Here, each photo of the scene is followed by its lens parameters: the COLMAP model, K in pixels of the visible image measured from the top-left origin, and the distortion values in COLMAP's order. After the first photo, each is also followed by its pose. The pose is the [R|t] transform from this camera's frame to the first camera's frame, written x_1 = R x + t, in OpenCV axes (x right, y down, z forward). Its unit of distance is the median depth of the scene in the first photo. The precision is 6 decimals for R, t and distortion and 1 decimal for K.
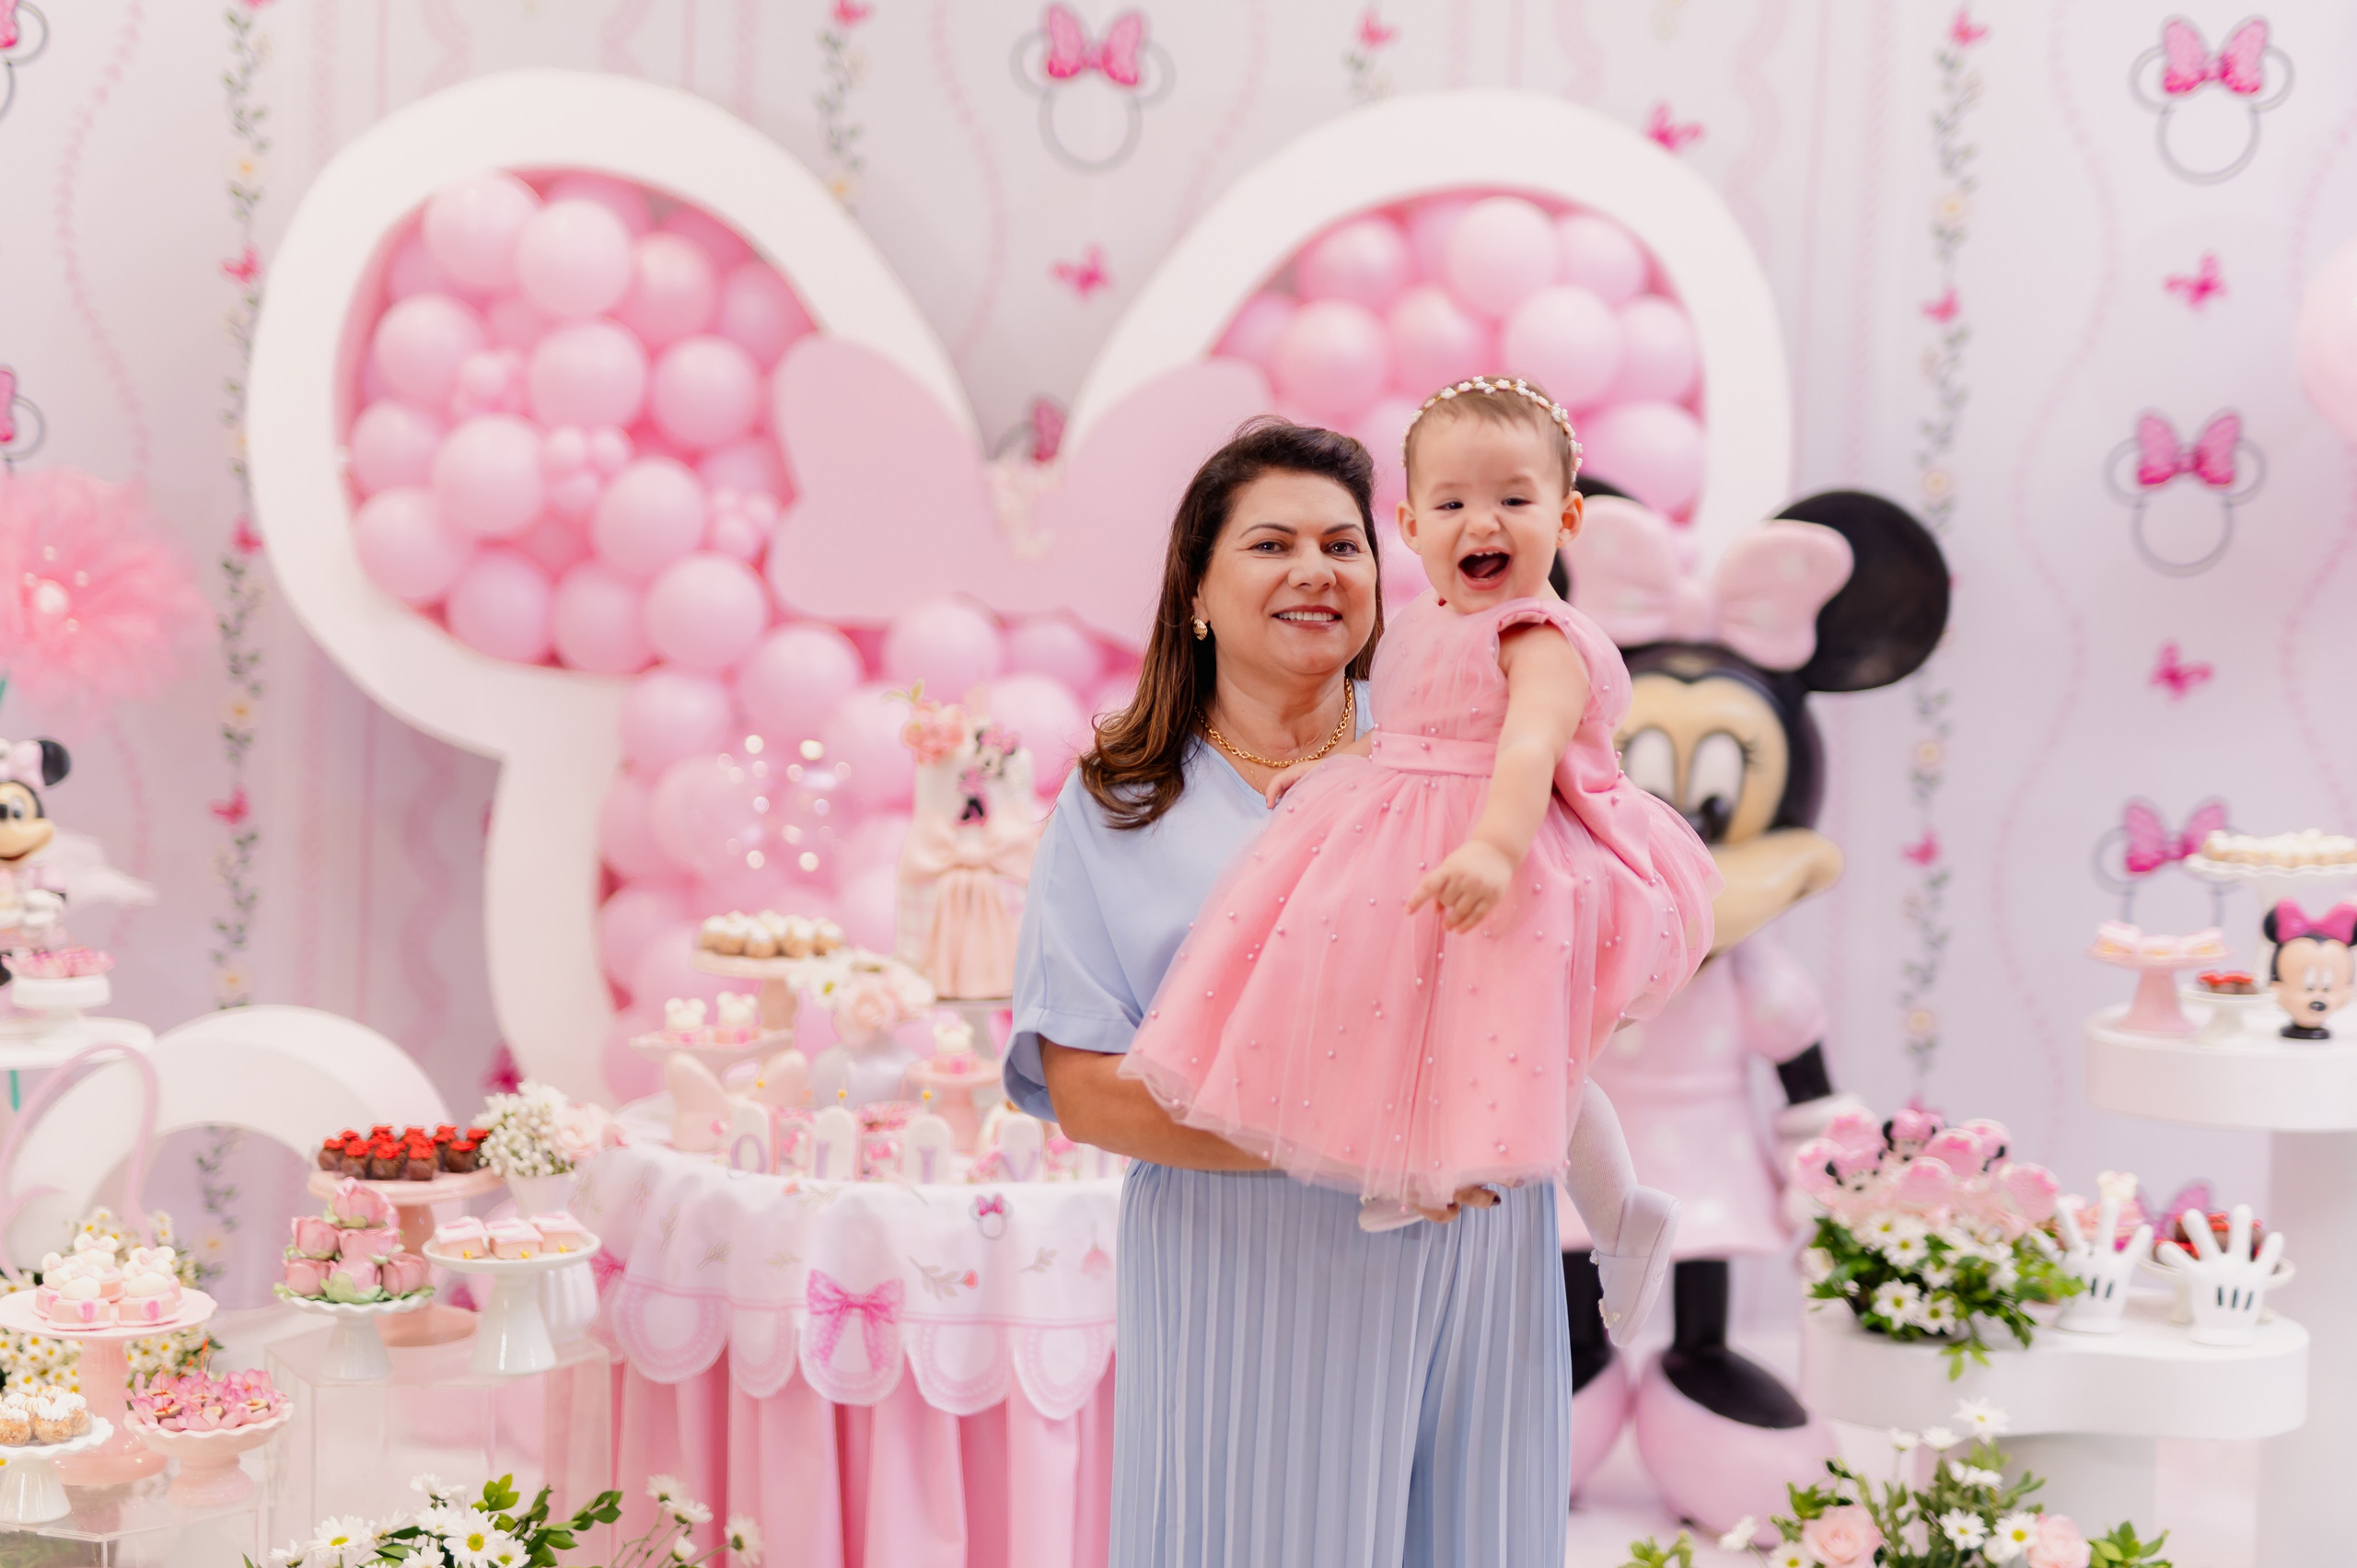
lens RADIAL K [[3236.8, 0, 1157.6], [0, 3236.8, 791.2], [0, 0, 1]] dist [0.000782, -0.003822]
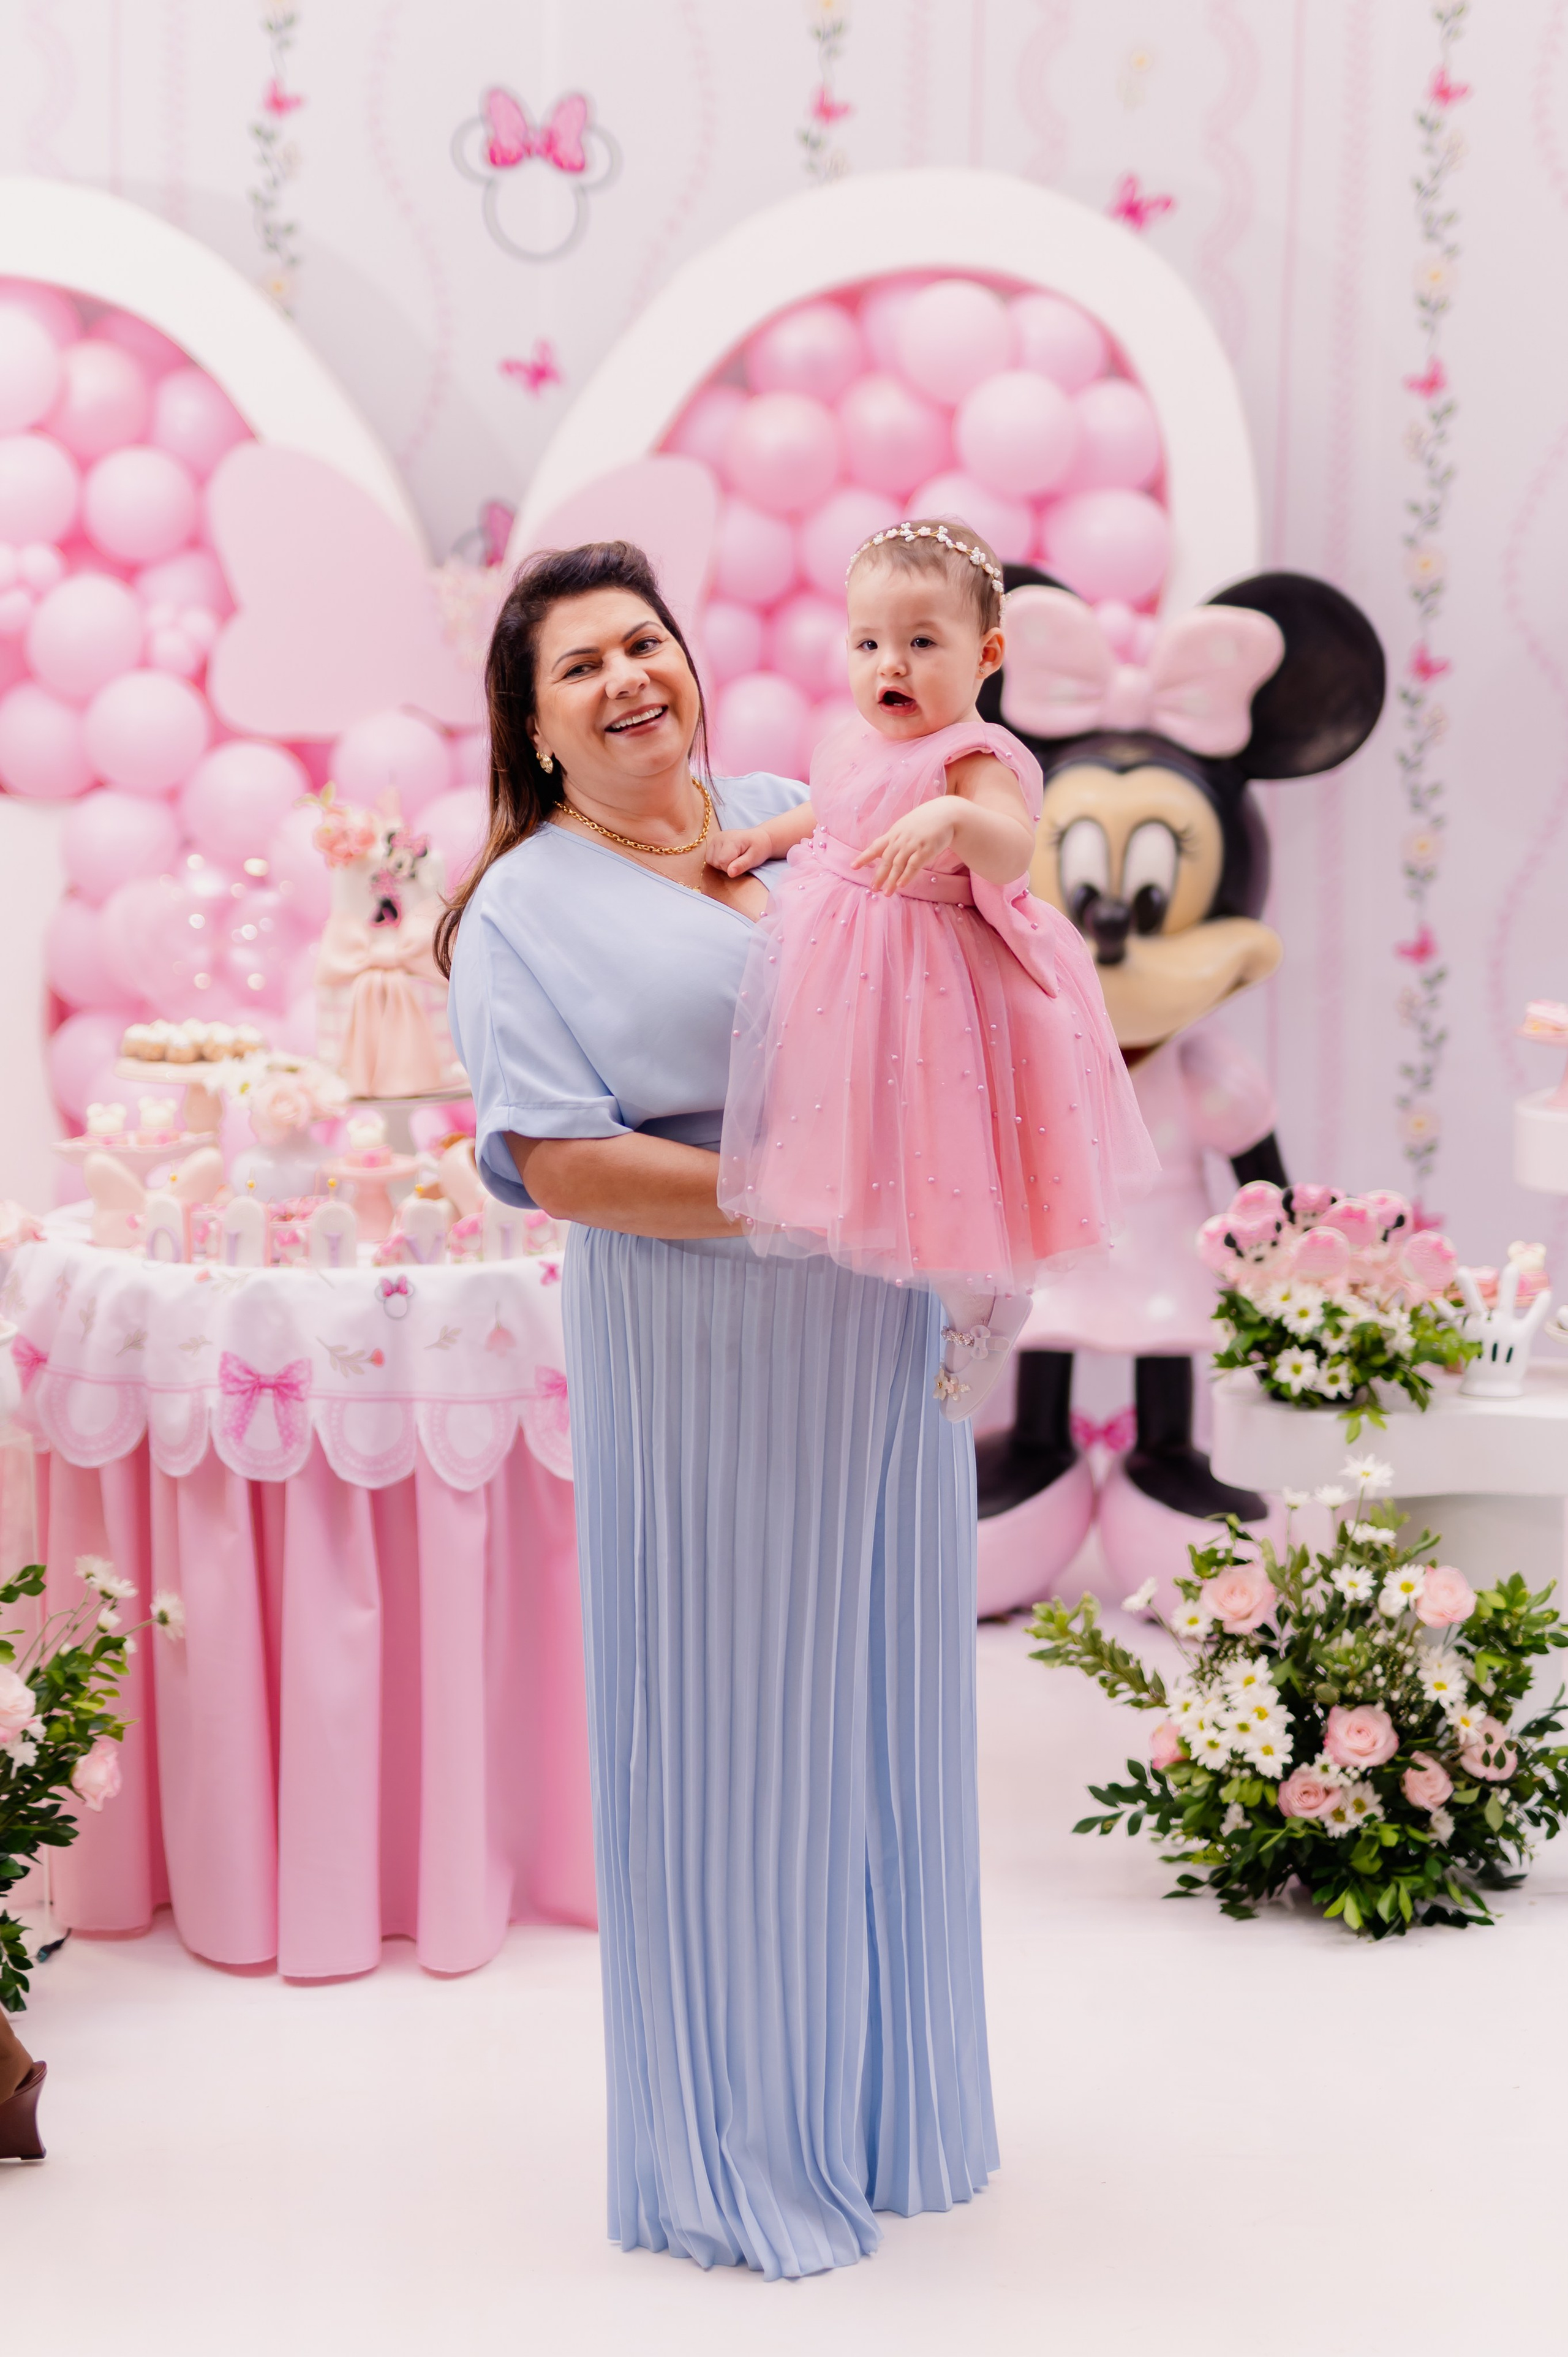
lens RADIAL K [[3672.1, 0, 720.1], [0, 3672.1, 1113.0], [0, 0, 1]] dist [-0.006511, 0.000937]
pose [[0.999647, -0.024143, -0.011091, 0.058464], [0.024620, 0.998677, 0.045149, 0.019379], [0.009986, -0.045406, 0.998919, -0.148110]]
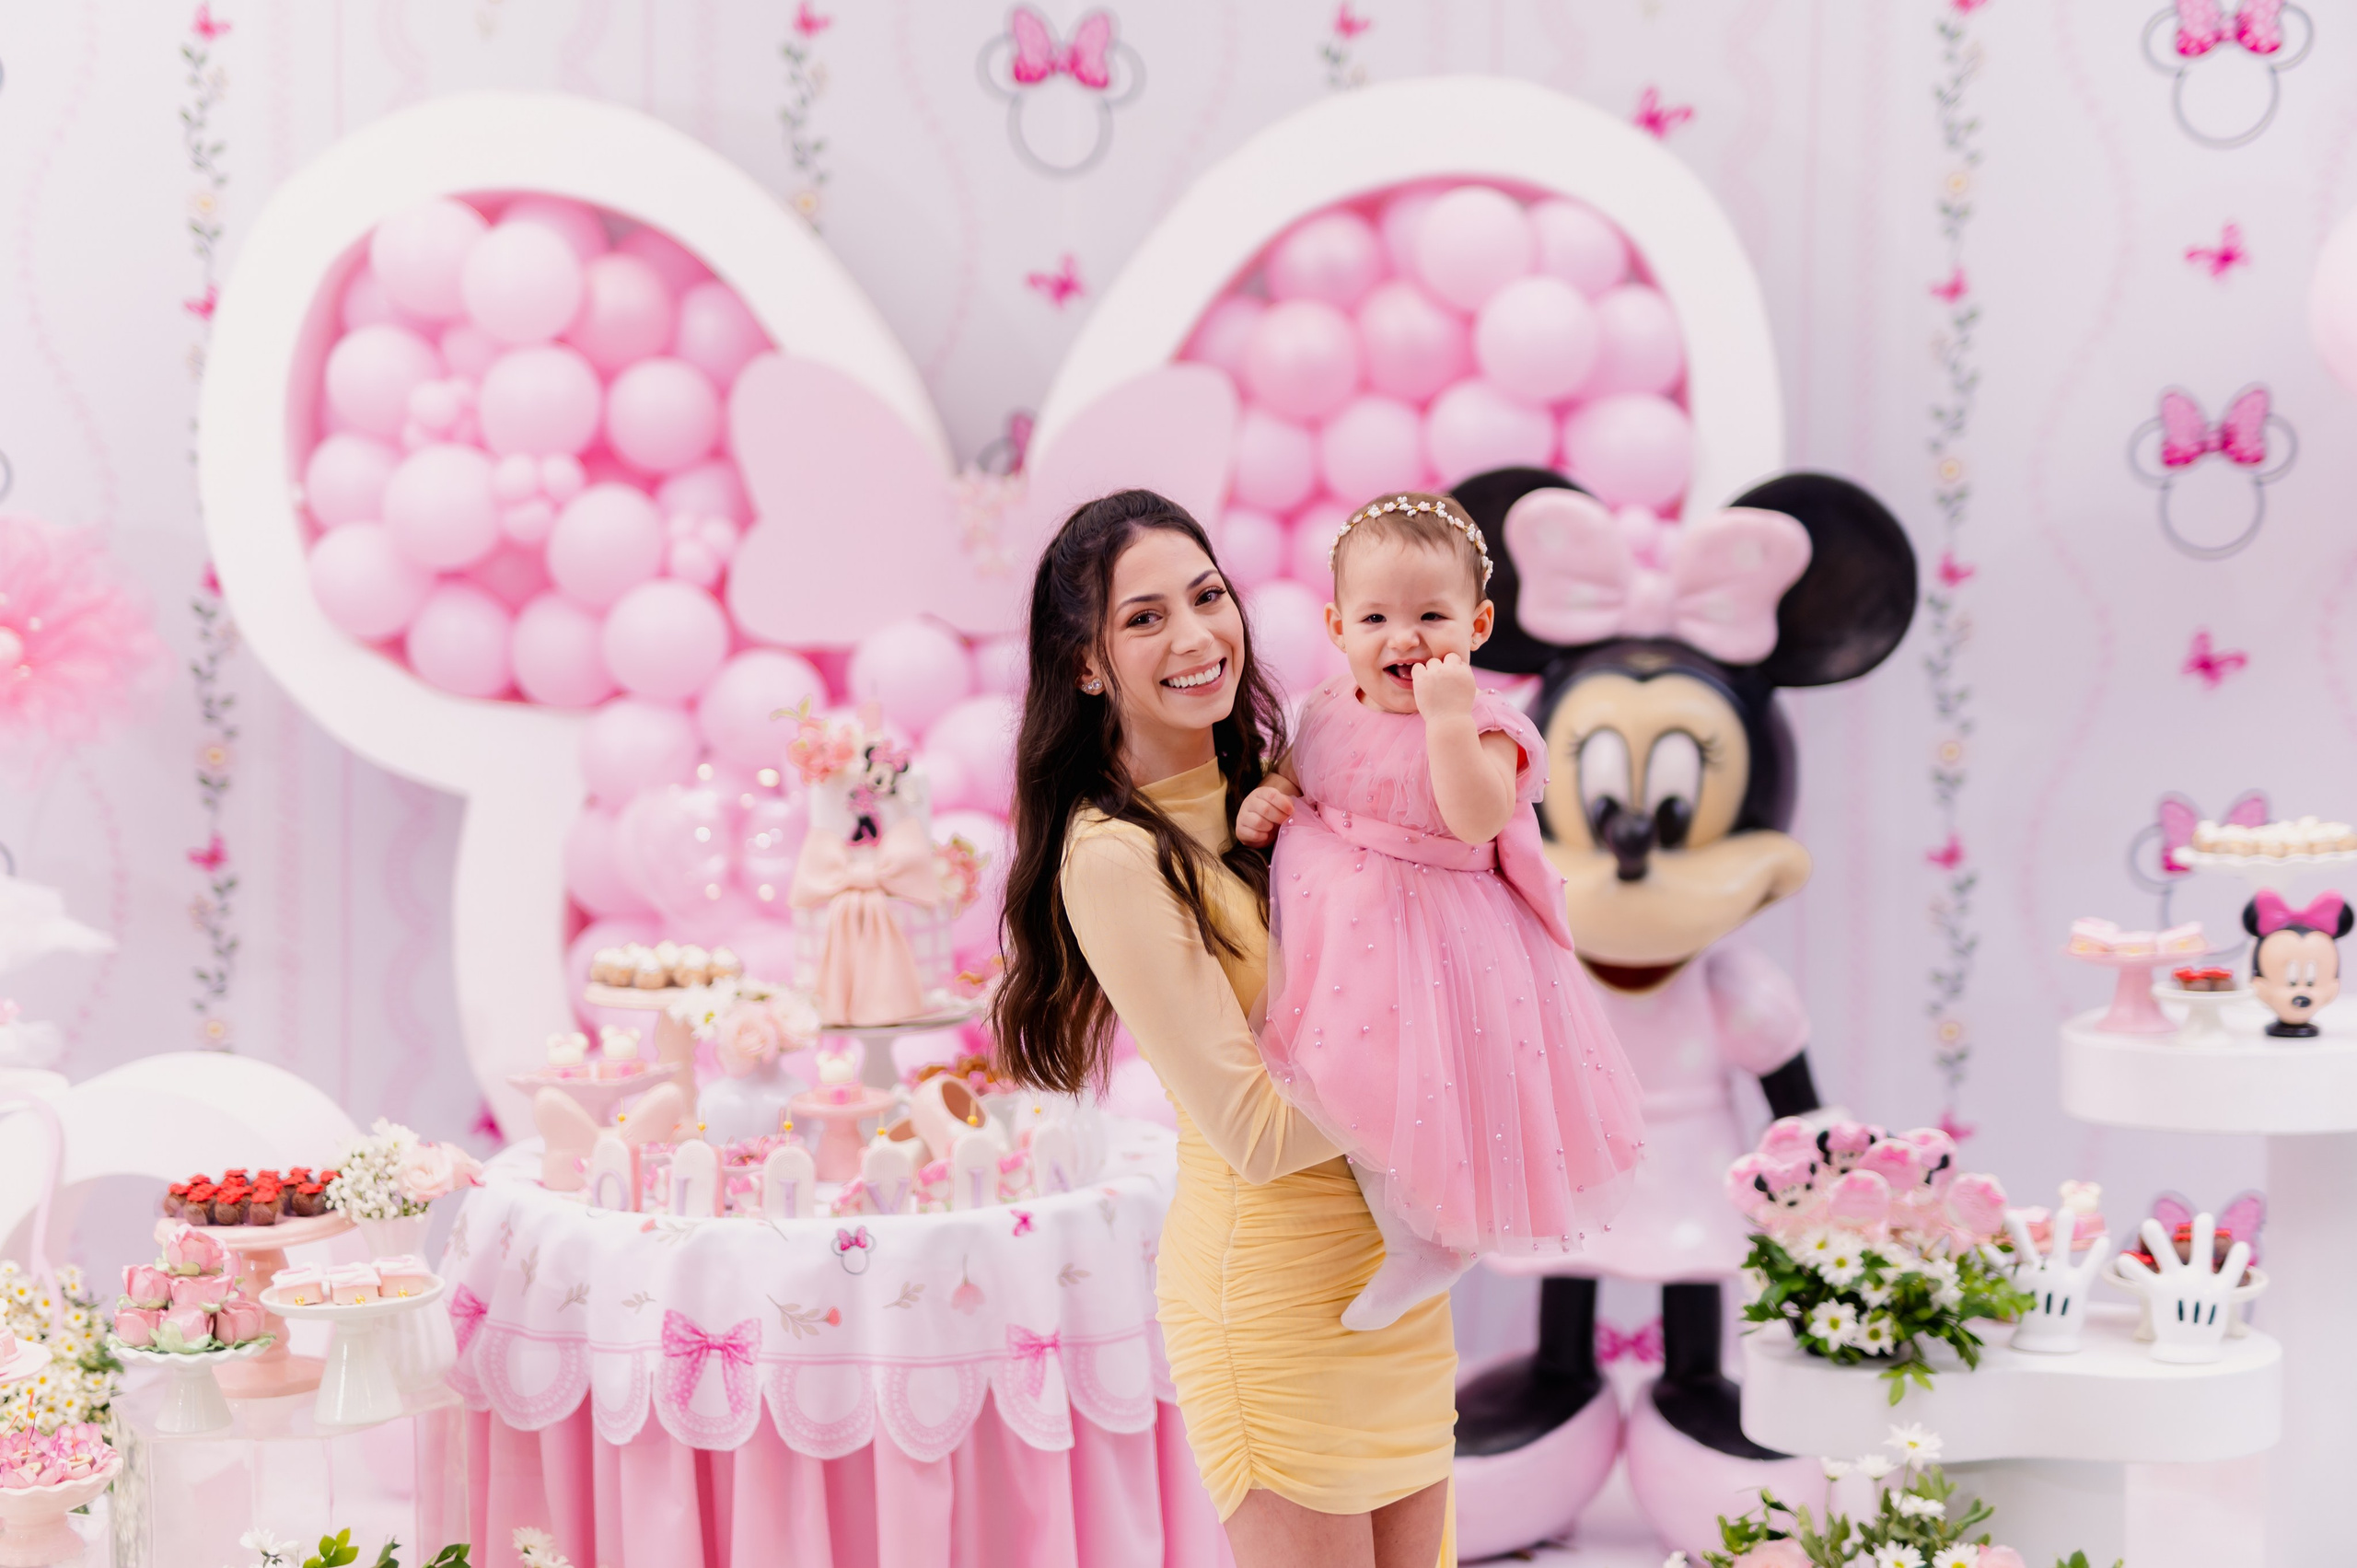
lens RADIAL K [[3274.1, 0, 1181.6], [0, 3274.1, 791.3], [0, 0, 1]] dist [-0.003028, -0.013694]
pose [[0.998593, -0.026511, -0.045933, 0.081944], [0.025965, 0.999586, -0.012428, 0.008965], [0.046244, 0.011218, 0.998867, 0.032202]]
